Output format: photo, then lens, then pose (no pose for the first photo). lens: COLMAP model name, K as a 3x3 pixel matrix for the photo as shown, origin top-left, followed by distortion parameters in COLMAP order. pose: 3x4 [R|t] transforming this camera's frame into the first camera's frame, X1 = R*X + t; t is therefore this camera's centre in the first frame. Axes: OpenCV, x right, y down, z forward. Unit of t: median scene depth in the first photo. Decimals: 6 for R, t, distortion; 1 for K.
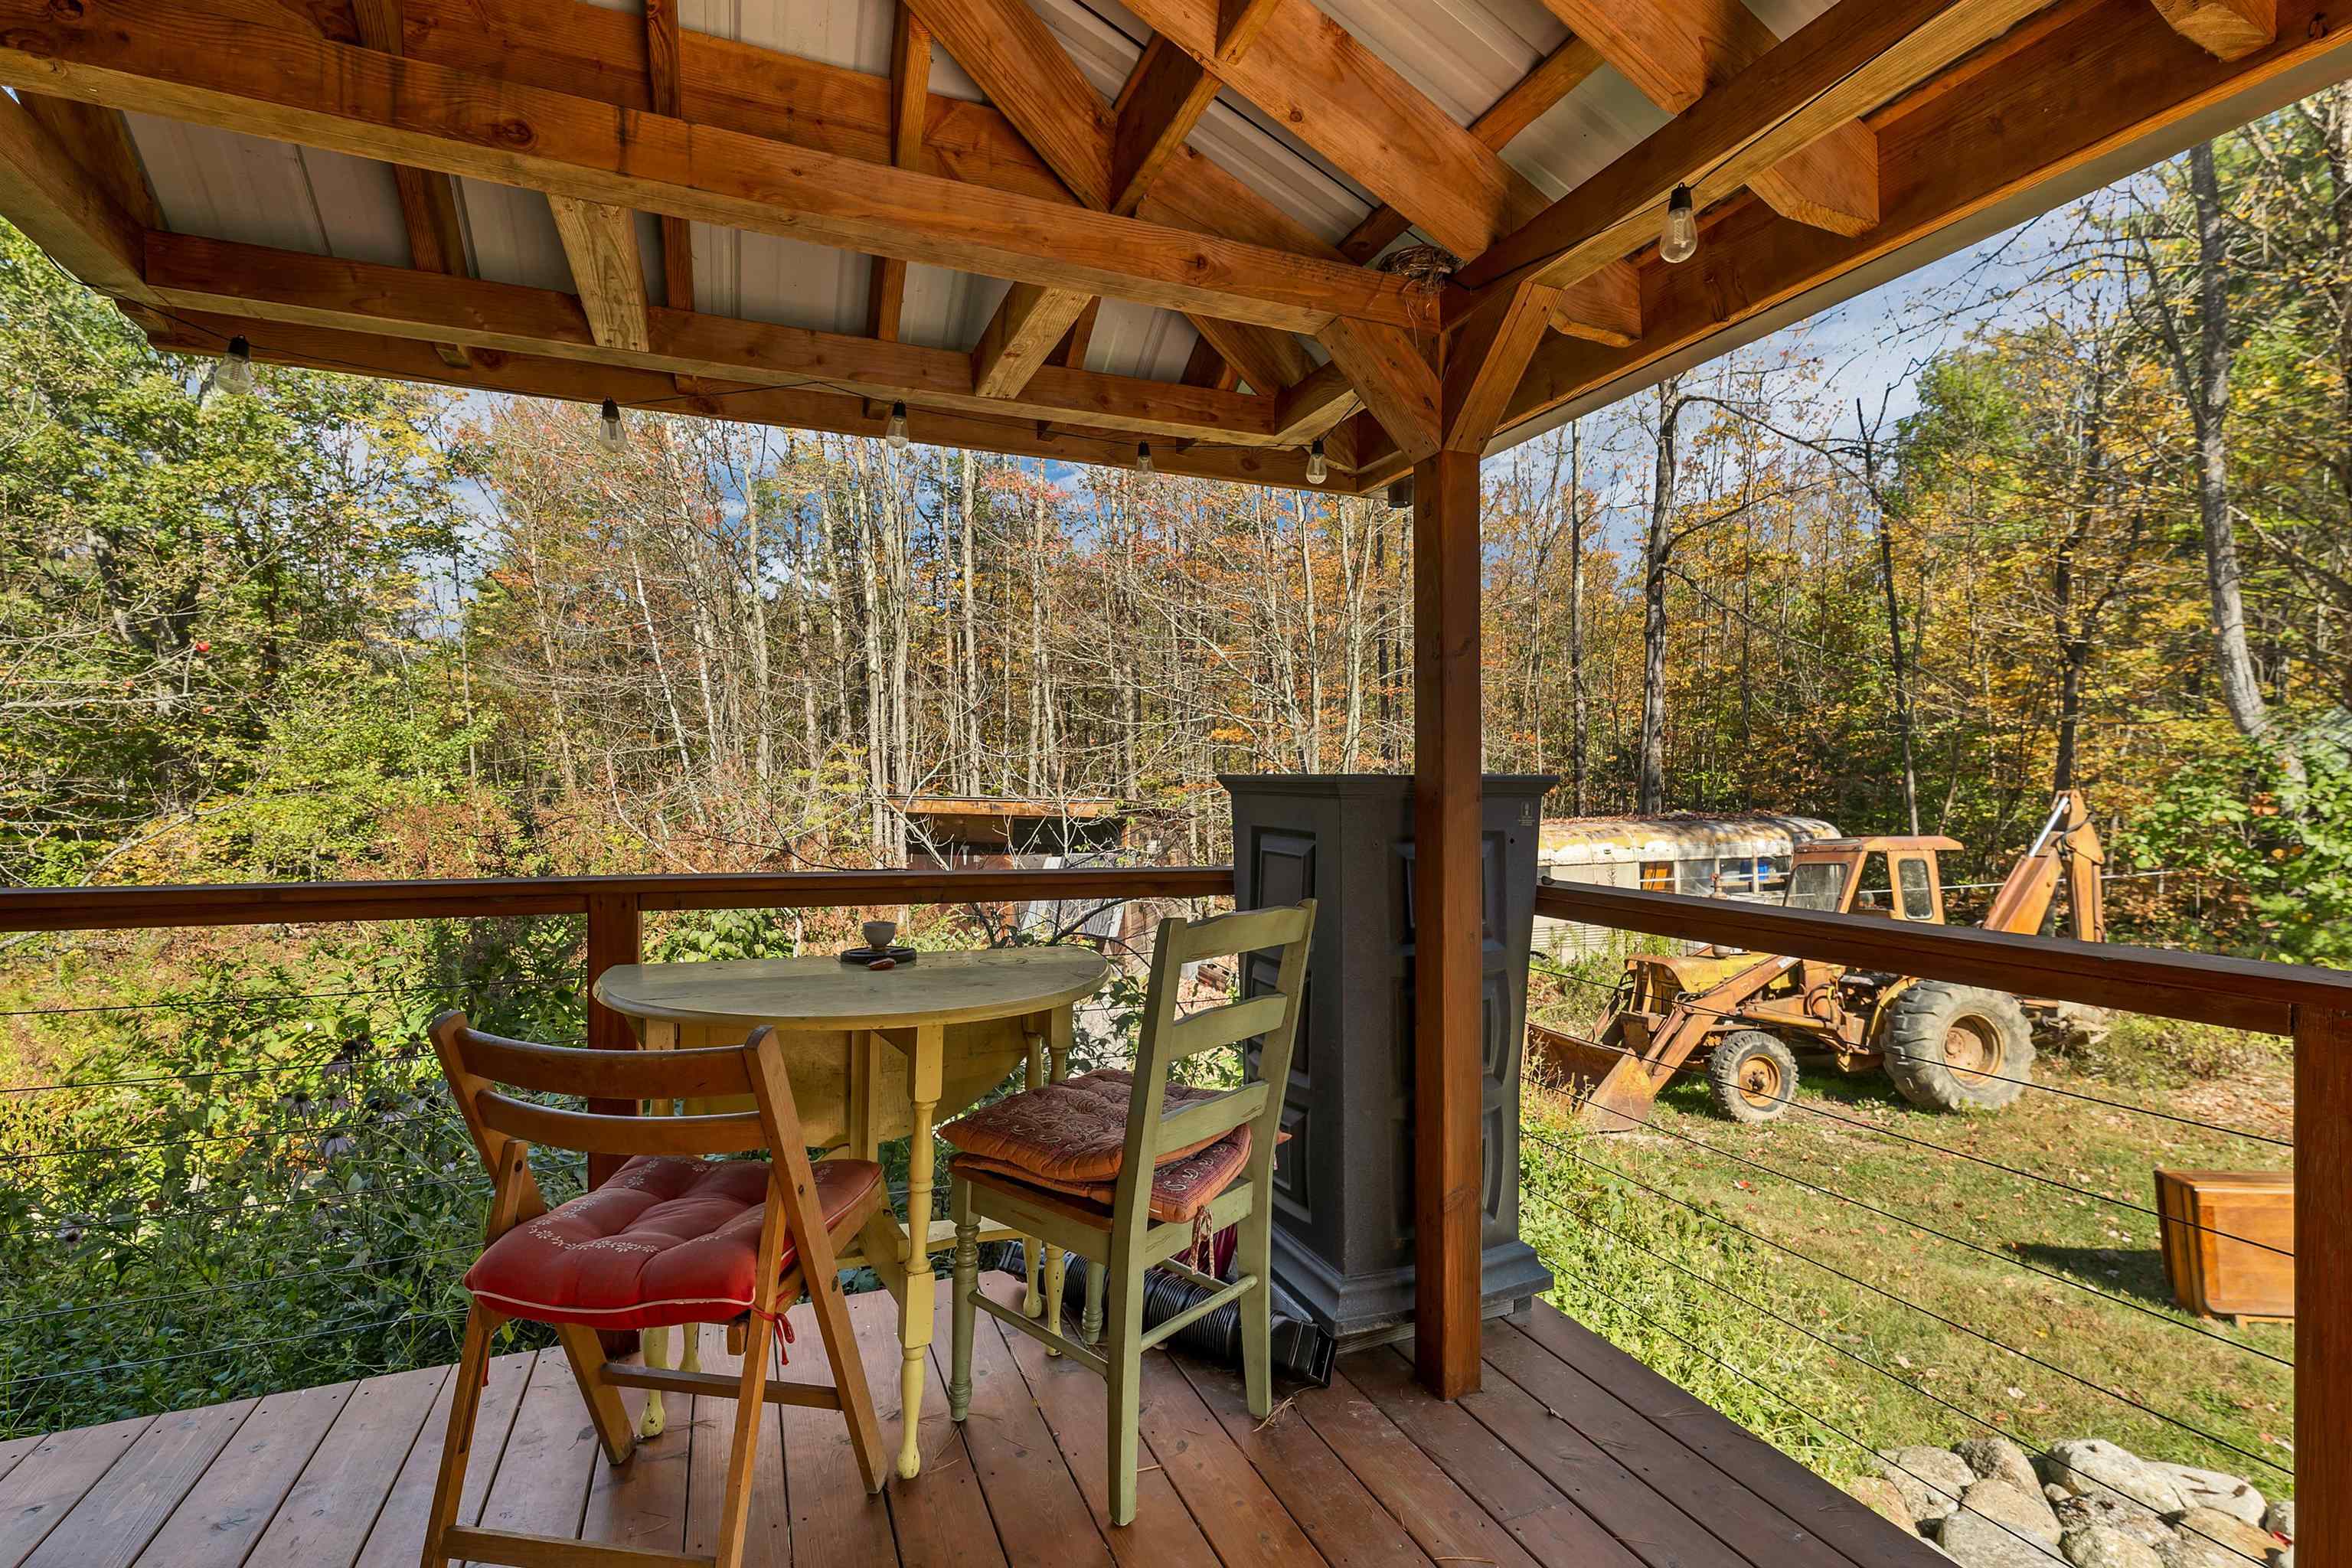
lens RADIAL K [[1006.0, 0, 1169.3], [0, 1006.0, 815.6], [0, 0, 1]] dist [0.001996, -0.000061]
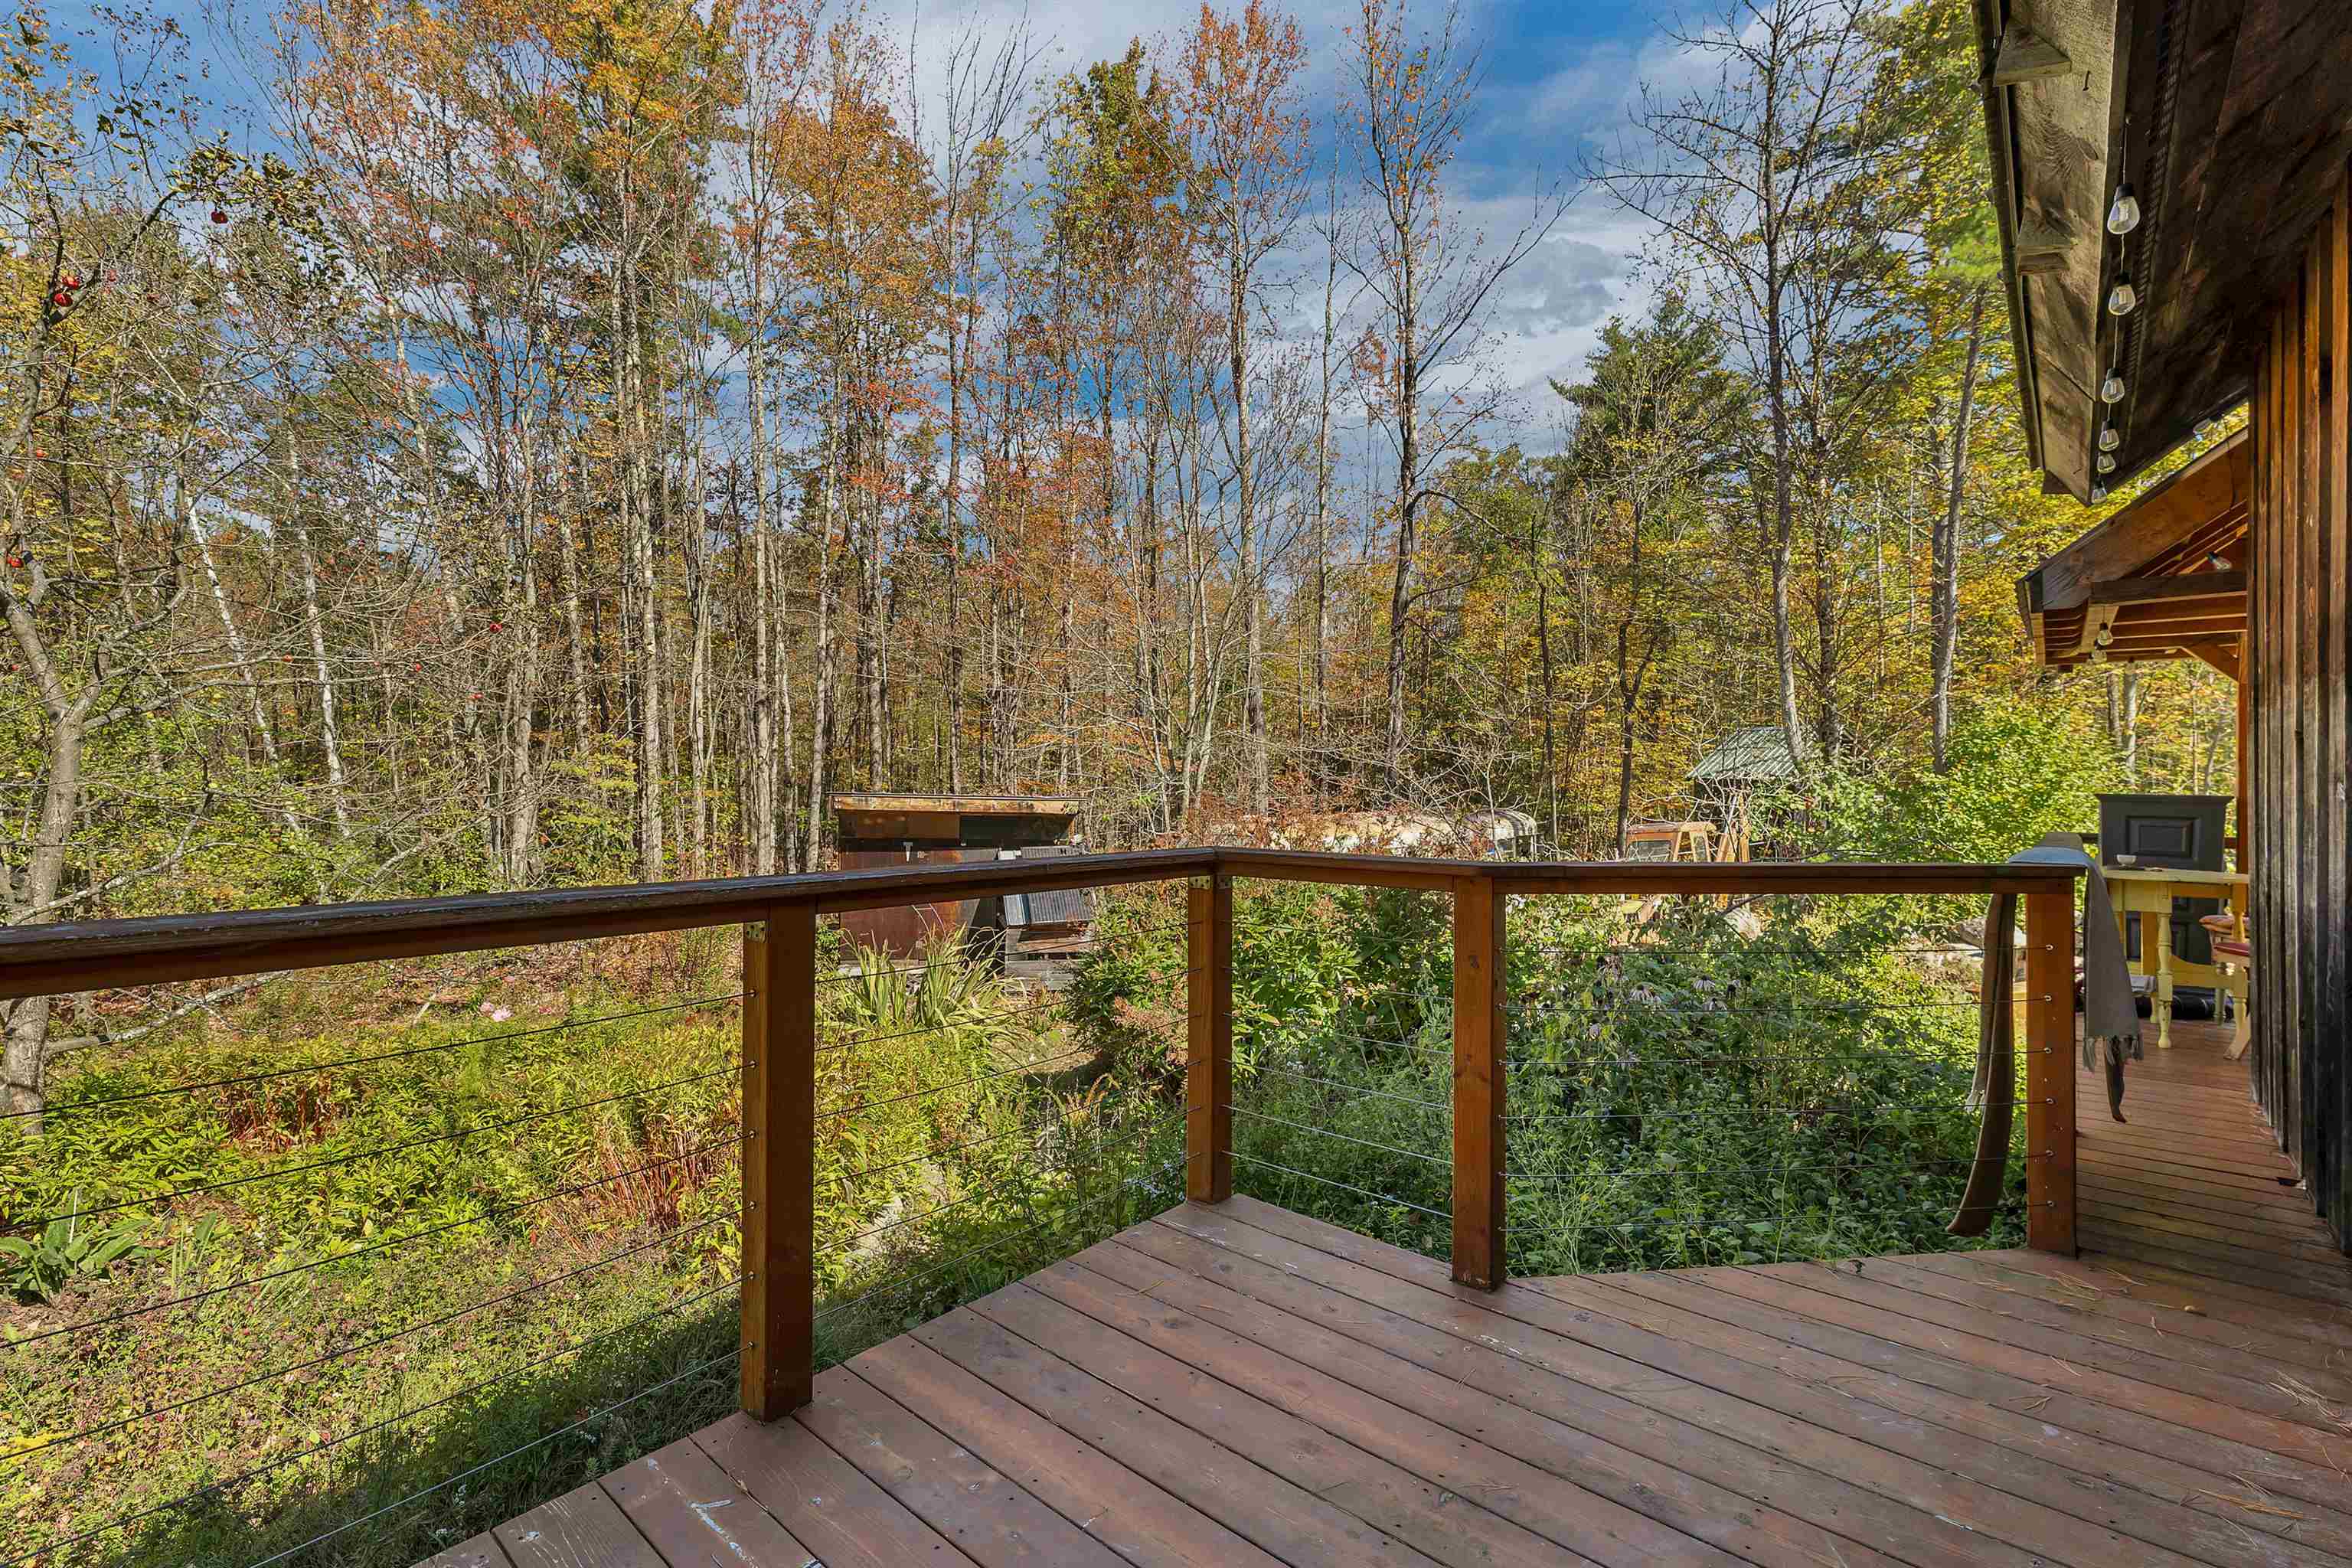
lens RADIAL K [[1006.0, 0, 1169.3], [0, 1006.0, 815.6], [0, 0, 1]] dist [0.001996, -0.000061]
pose [[0.877473, -0.007541, 0.479567, -0.454582], [0.004262, 0.999960, 0.007925, -0.003155], [-0.479608, -0.004910, 0.877469, 0.001181]]
